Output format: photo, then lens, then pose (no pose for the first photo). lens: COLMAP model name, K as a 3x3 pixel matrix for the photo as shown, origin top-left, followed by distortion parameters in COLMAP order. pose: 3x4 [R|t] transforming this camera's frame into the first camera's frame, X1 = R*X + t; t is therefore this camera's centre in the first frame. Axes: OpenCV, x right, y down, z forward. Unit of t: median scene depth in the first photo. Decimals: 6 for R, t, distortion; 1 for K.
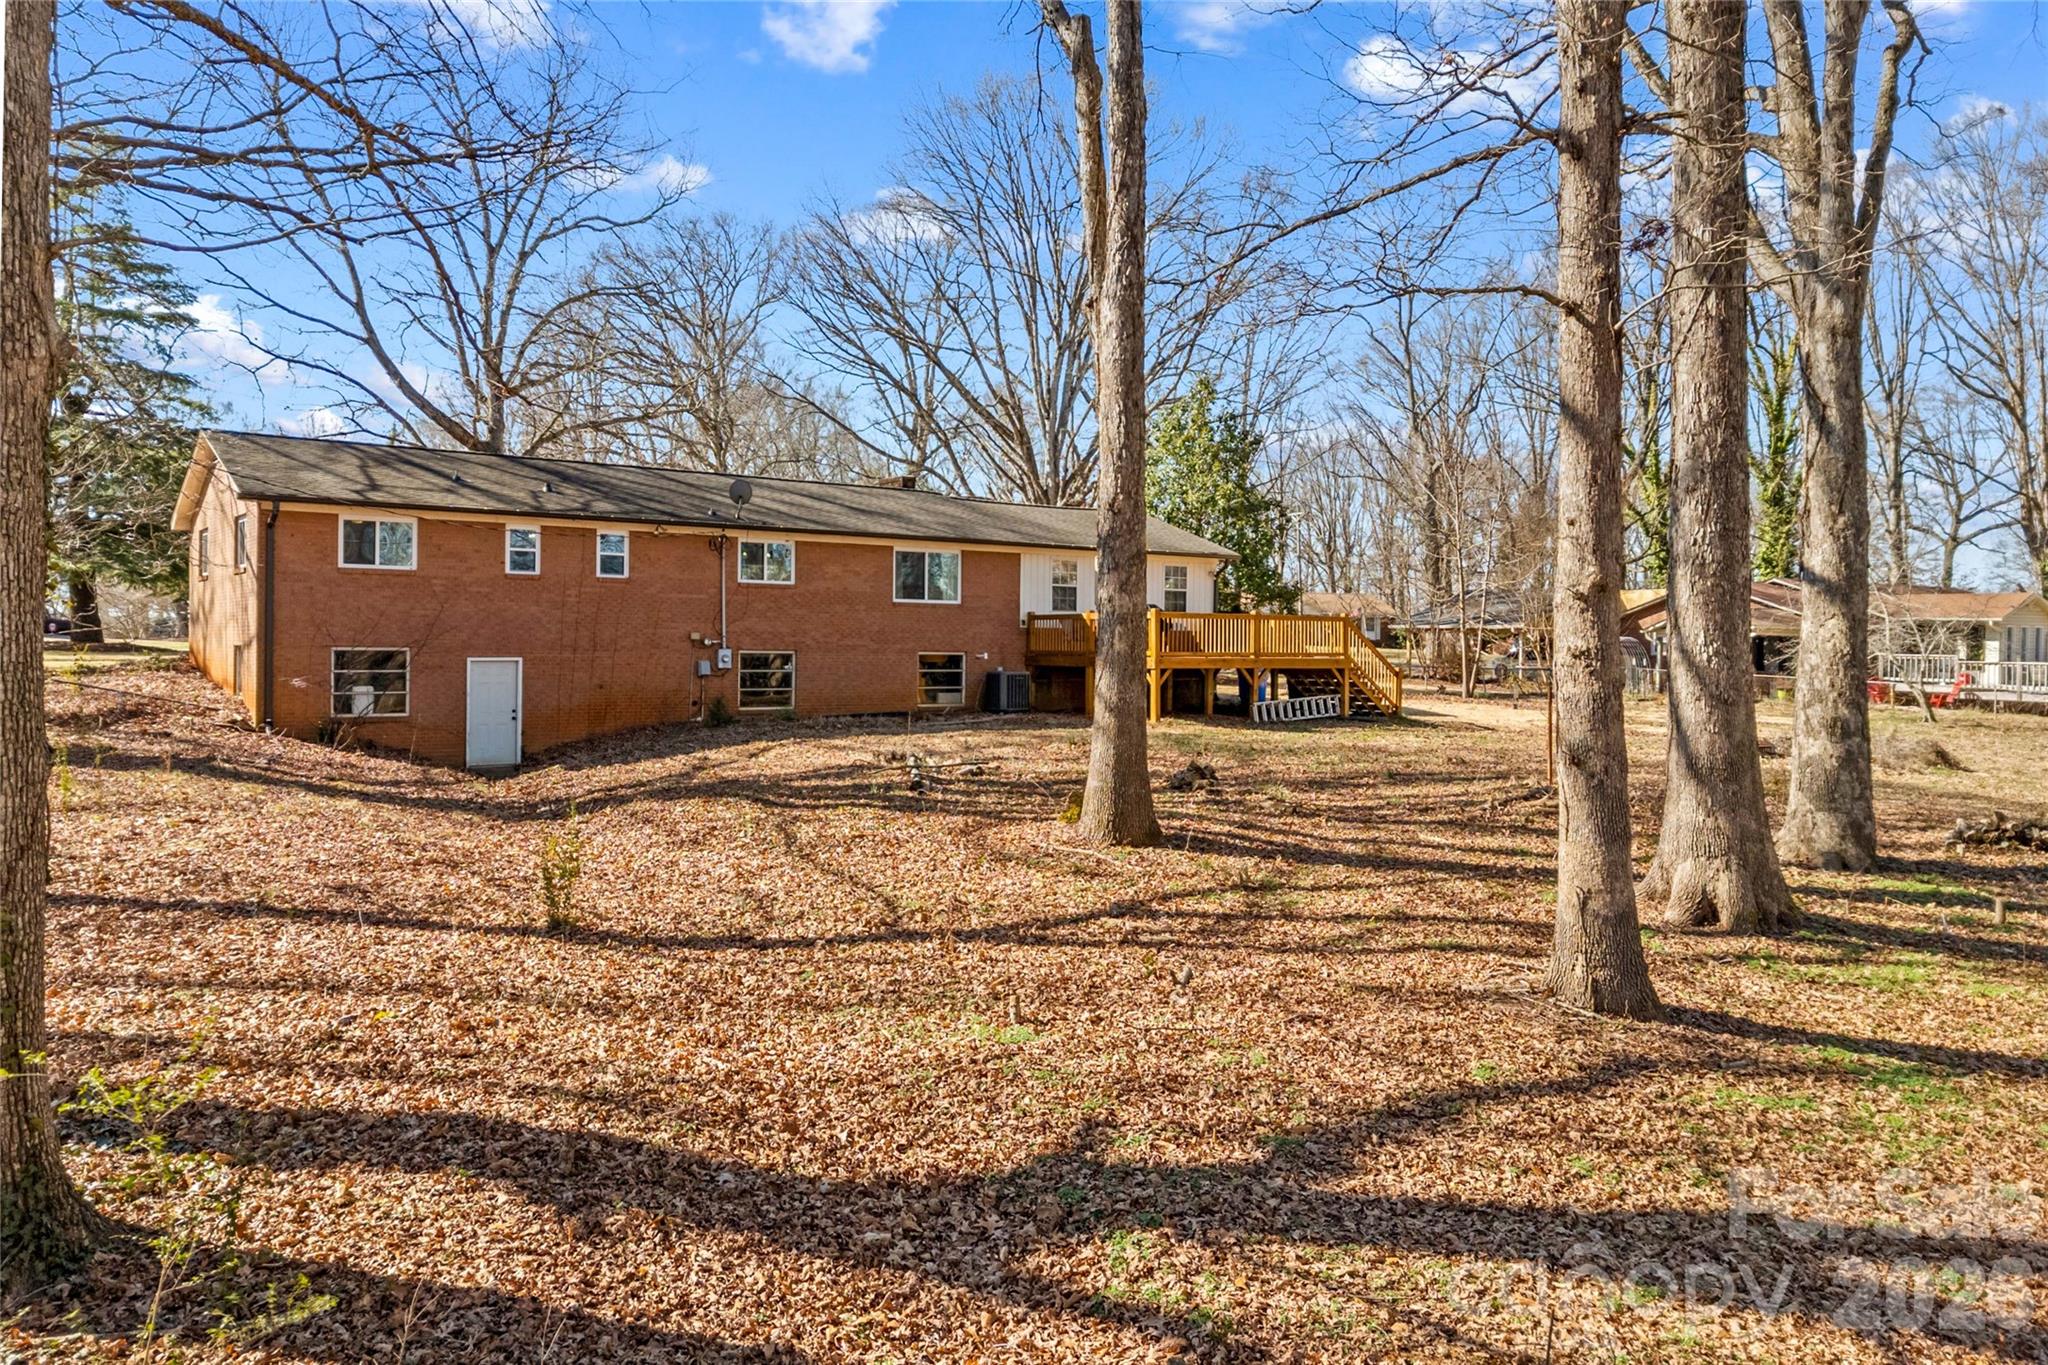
lens RADIAL K [[1416.5, 0, 1026.4], [0, 1416.5, 673.3], [0, 0, 1]] dist [0.043191, -0.003119]
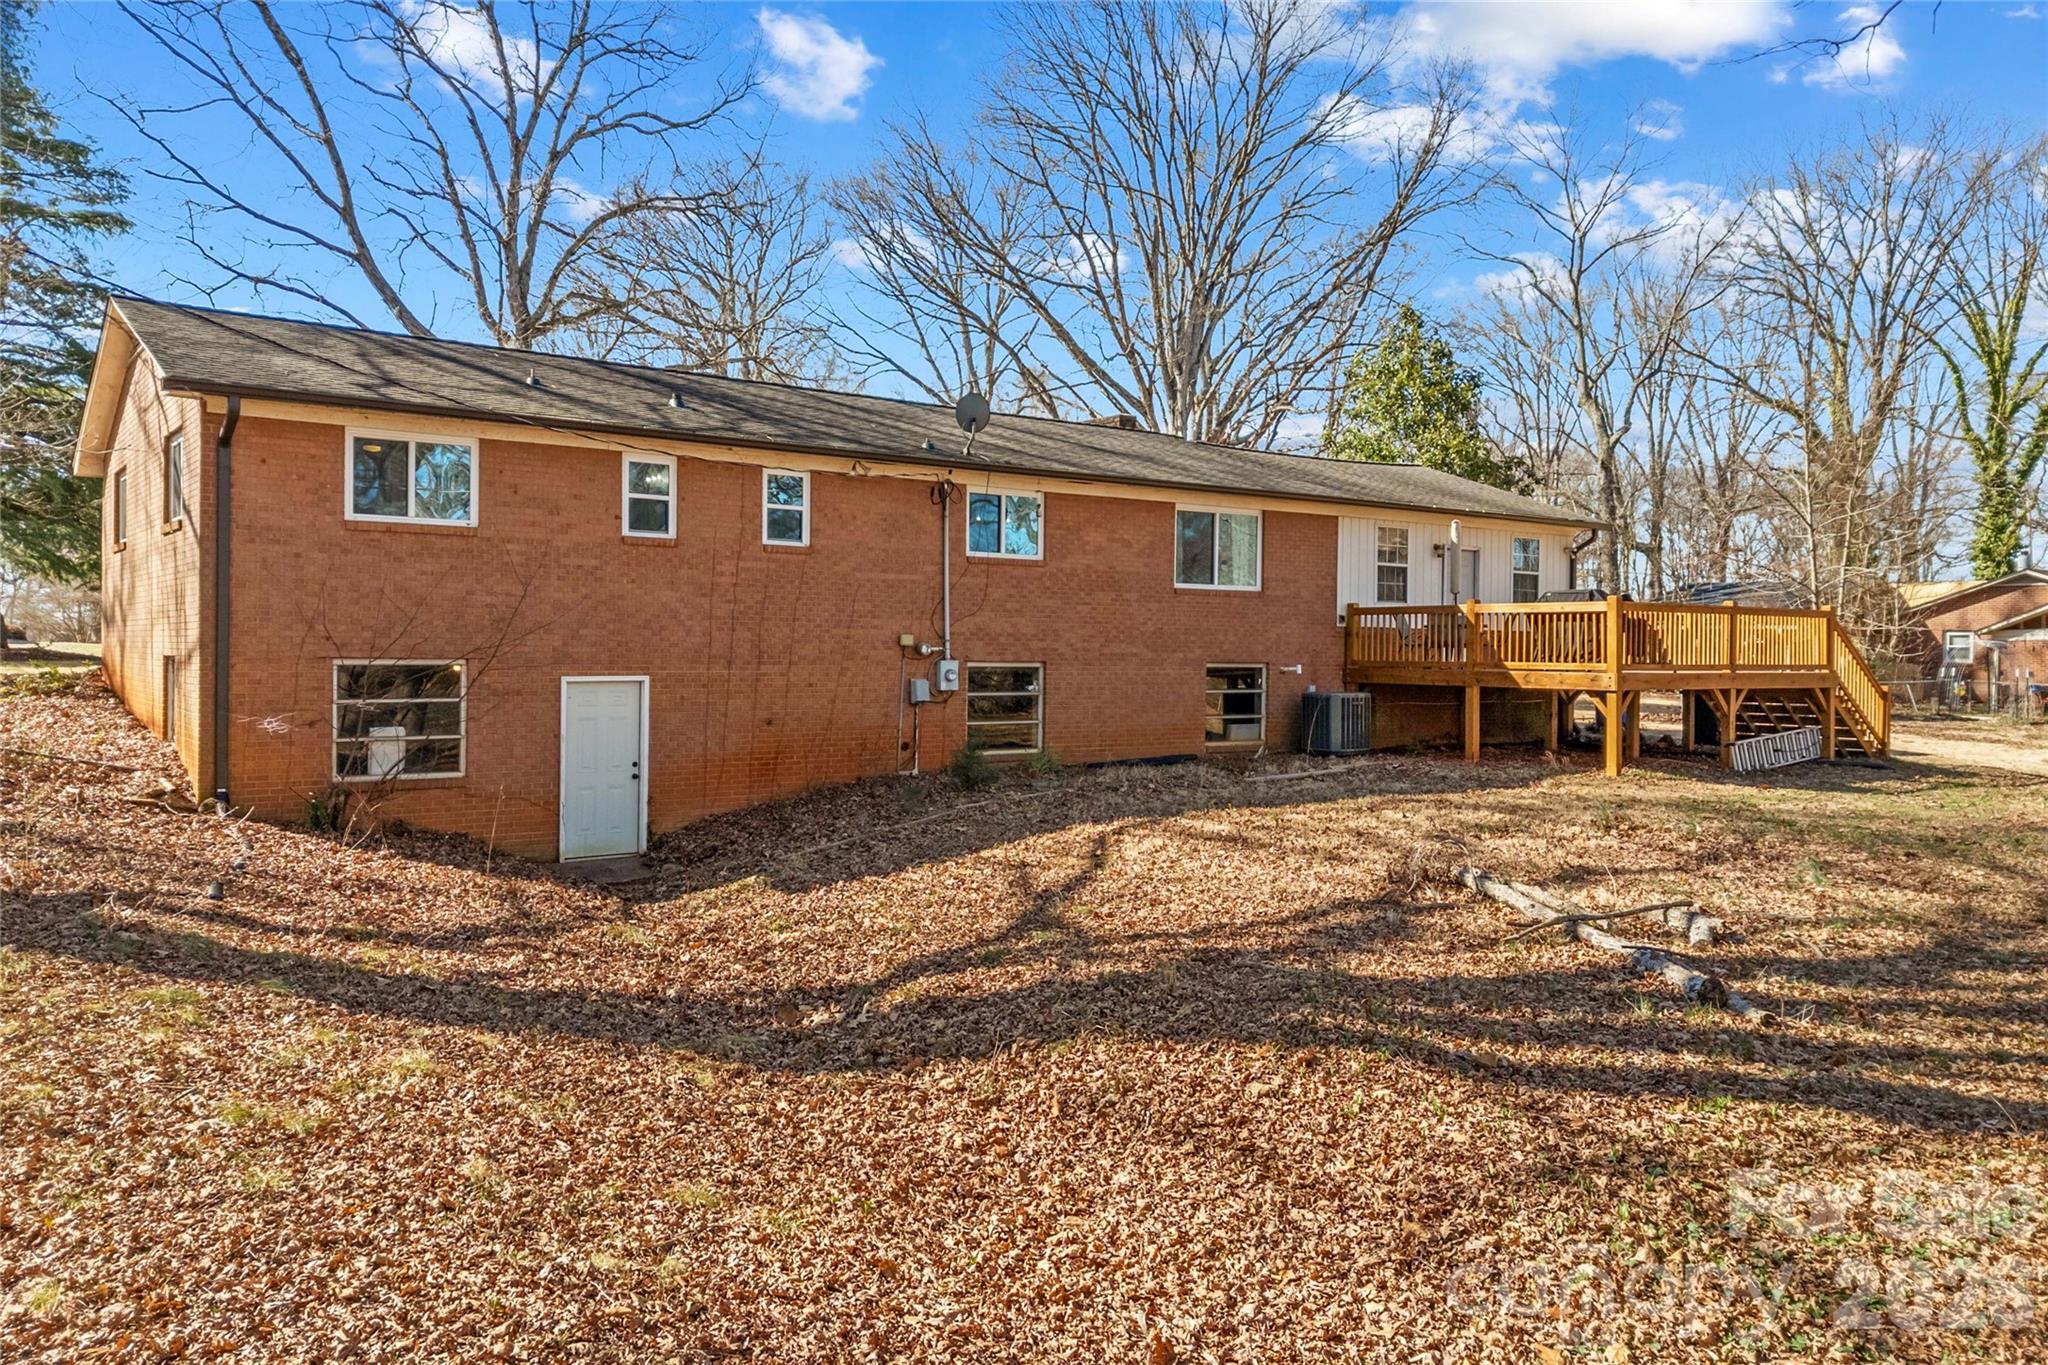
lens RADIAL K [[1416.5, 0, 1022.5], [0, 1416.5, 680.3], [0, 0, 1]] dist [0.043191, -0.003119]
pose [[0.999889, -0.001241, 0.014821, -0.185406], [0.001188, 0.999993, 0.003614, -0.010093], [-0.014826, -0.003596, 0.999884, 0.359821]]
